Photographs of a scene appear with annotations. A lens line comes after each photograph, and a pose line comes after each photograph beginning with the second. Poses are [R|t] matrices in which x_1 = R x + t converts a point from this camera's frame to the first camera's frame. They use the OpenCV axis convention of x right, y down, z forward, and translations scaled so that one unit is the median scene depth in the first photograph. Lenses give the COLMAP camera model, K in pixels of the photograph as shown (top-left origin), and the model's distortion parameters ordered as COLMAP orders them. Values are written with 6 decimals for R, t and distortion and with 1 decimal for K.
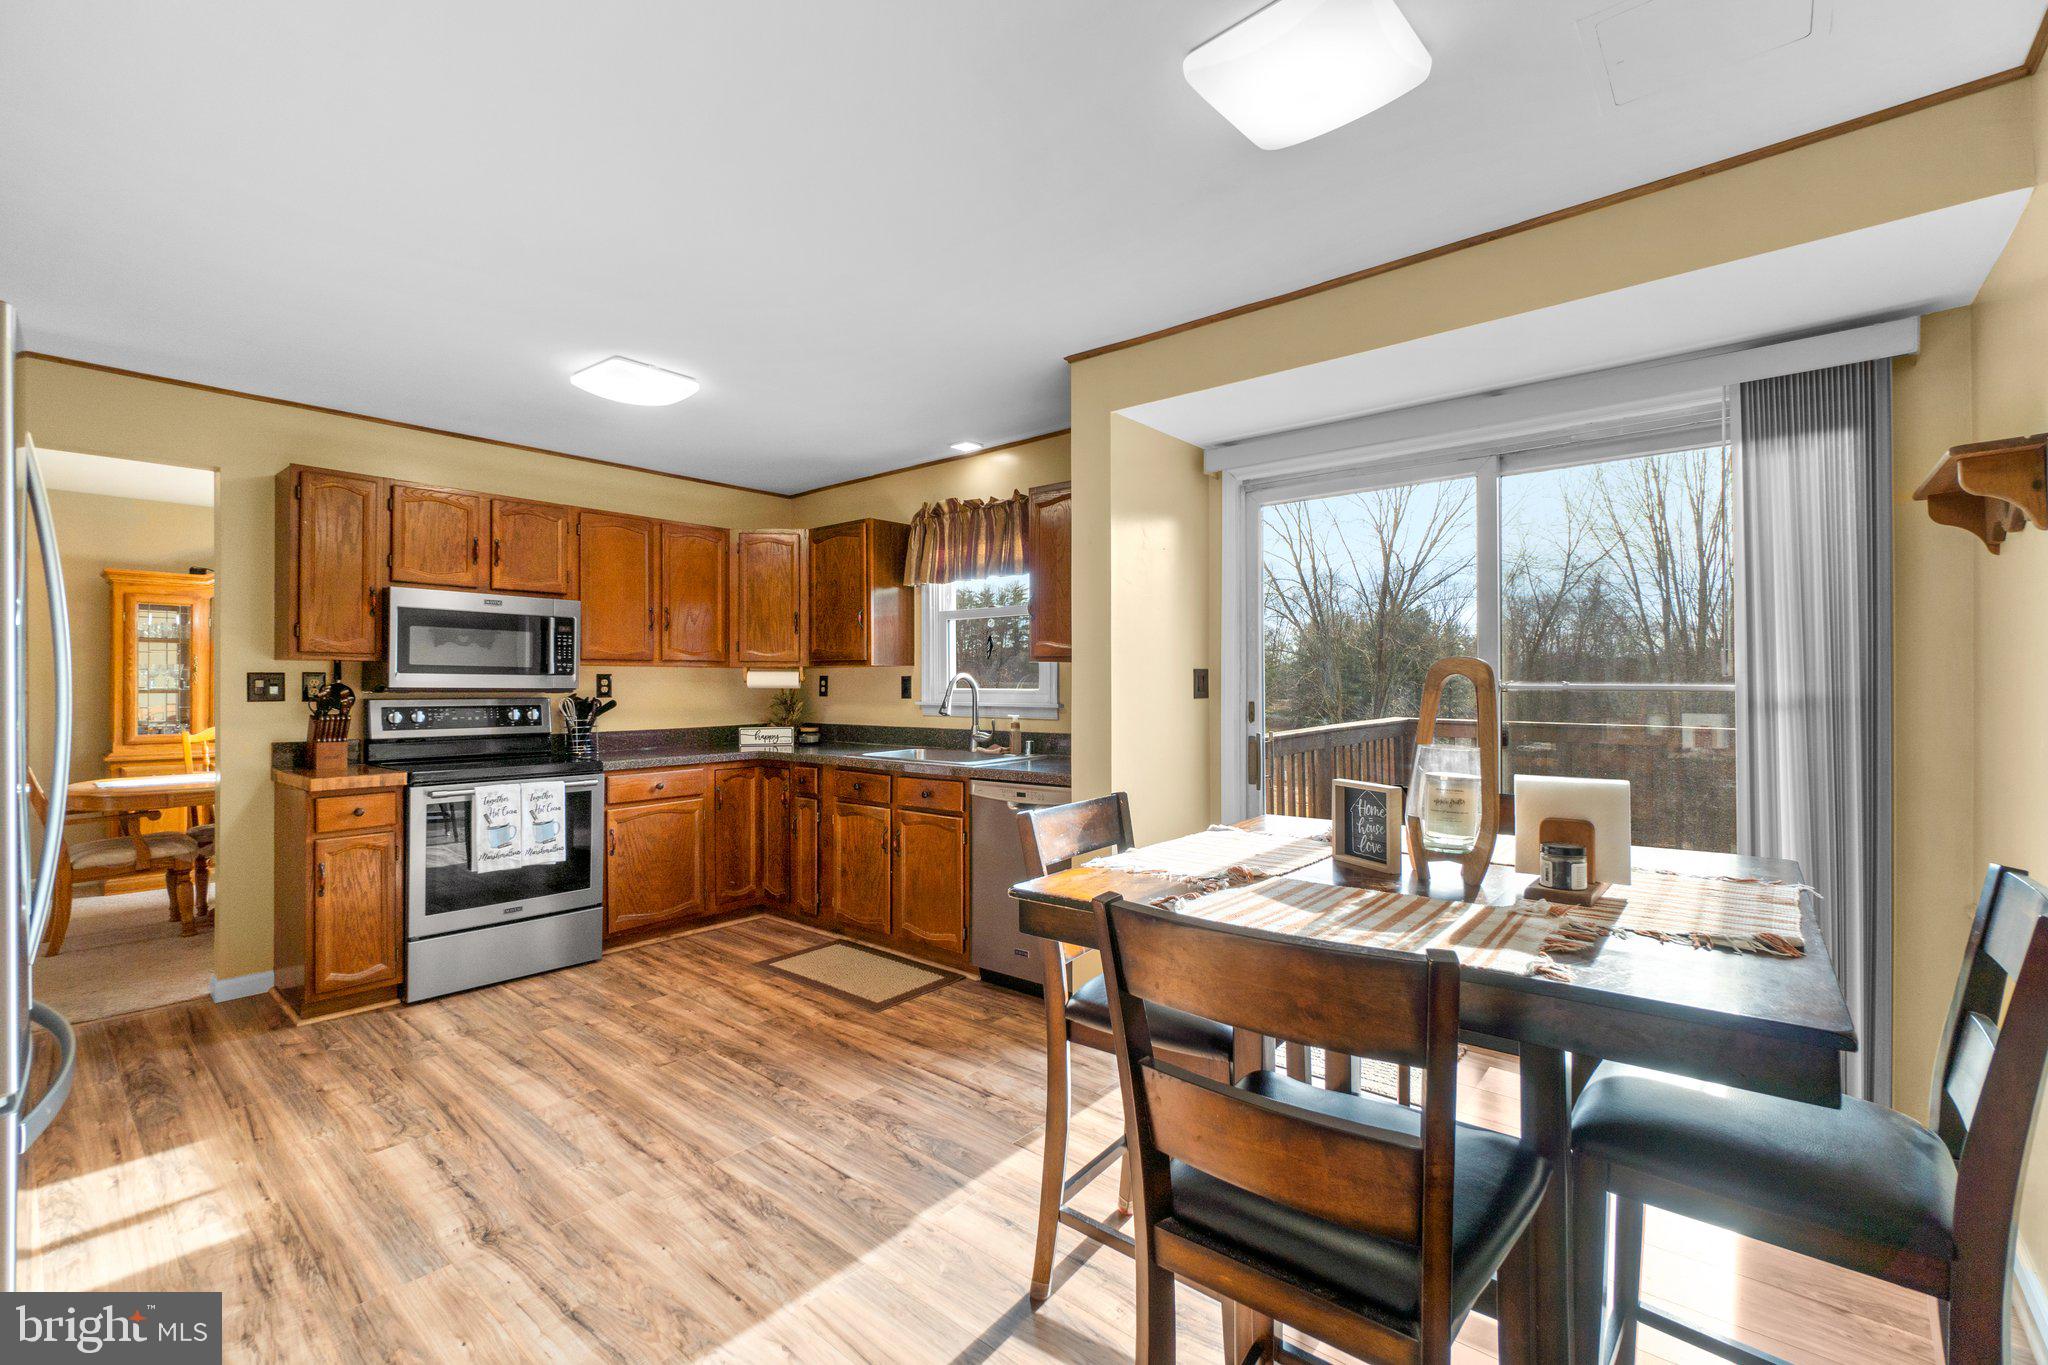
lens RADIAL K [[882.3, 0, 1021.7], [0, 882.3, 682.0], [0, 0, 1]] dist [-0.007330, 0.001781]
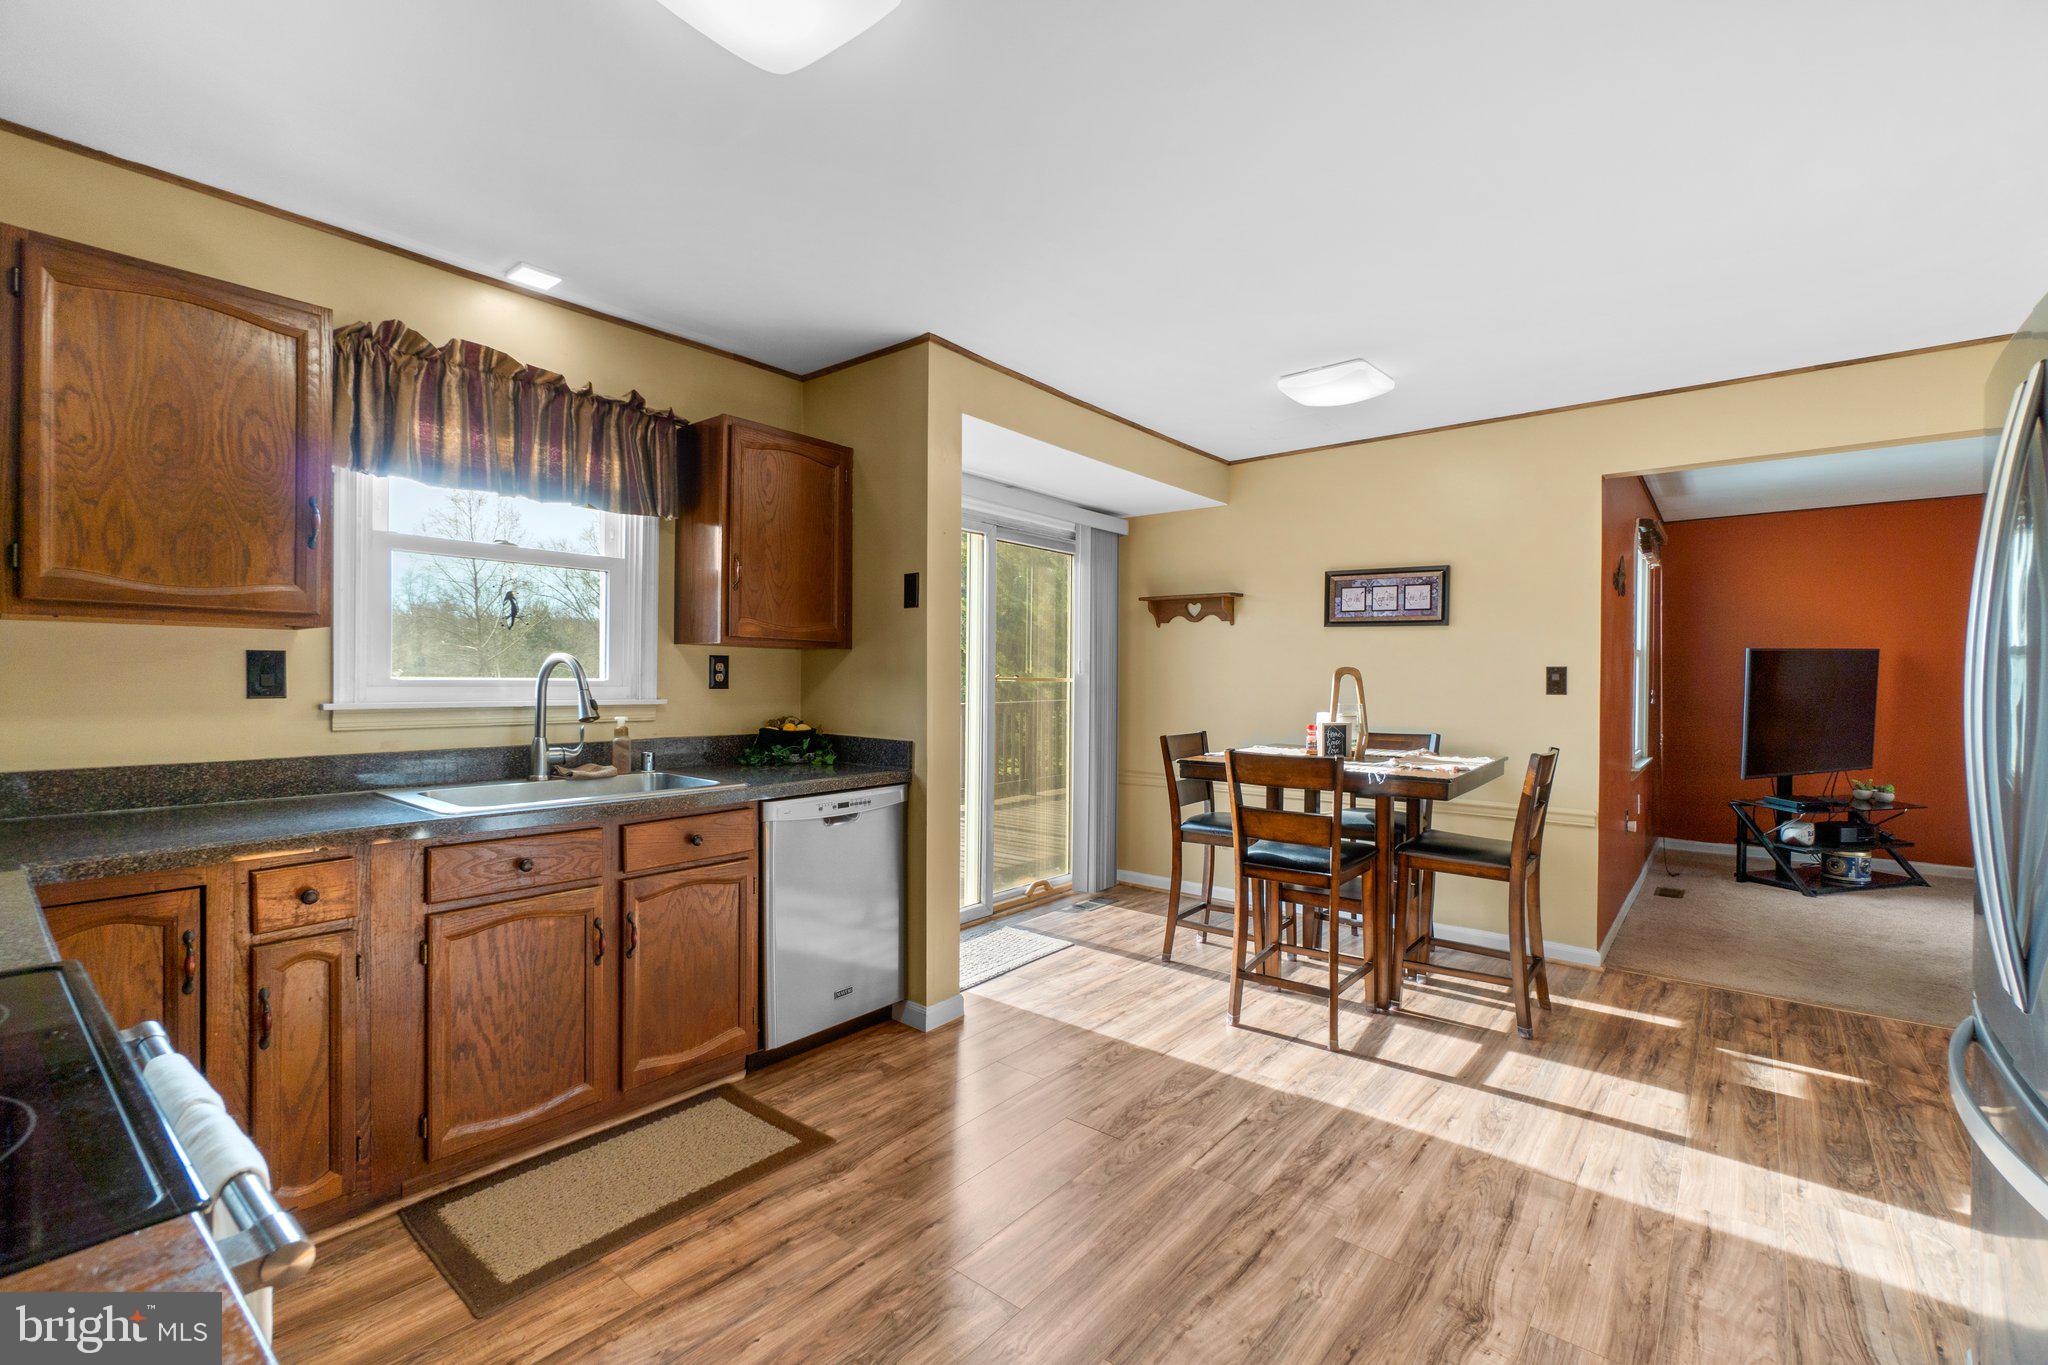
lens RADIAL K [[882.3, 0, 1014.5], [0, 882.3, 686.4], [0, 0, 1]] dist [-0.007330, 0.001781]
pose [[-0.011694, -0.005587, 0.999916, -0.723890], [-0.010343, 0.999932, 0.005466, 0.006946], [-0.999878, -0.010278, -0.011751, 0.728065]]
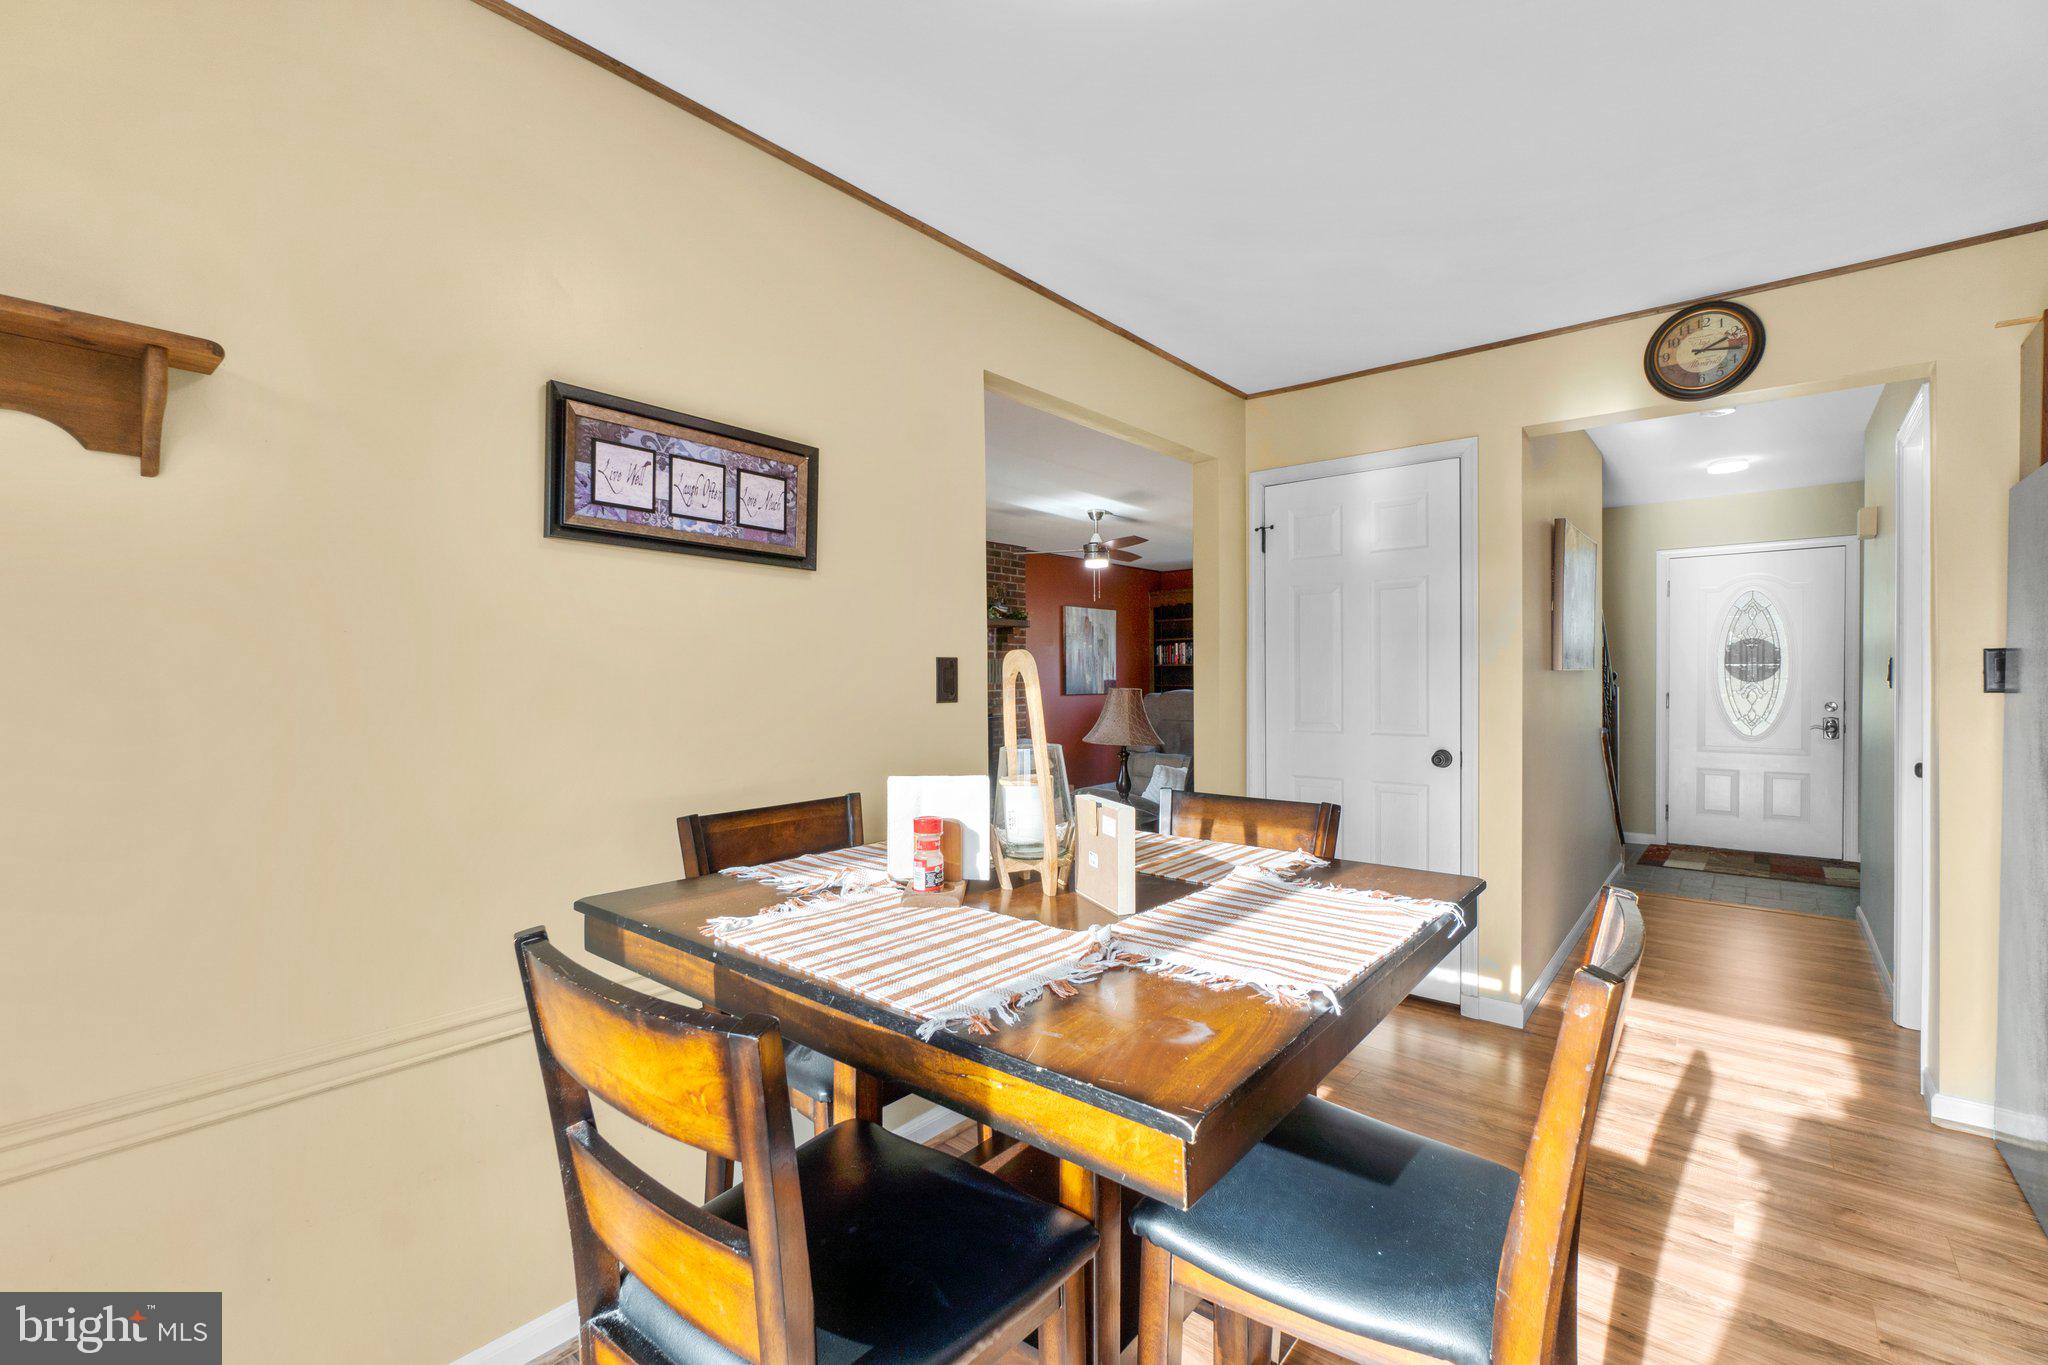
lens RADIAL K [[882.3, 0, 1034.1], [0, 882.3, 693.3], [0, 0, 1]] dist [-0.007330, 0.001781]
pose [[-0.999960, 0.008529, 0.002611, 0.188160], [0.008571, 0.999825, 0.016603, -0.000685], [-0.002469, 0.016625, -0.999859, 0.718278]]
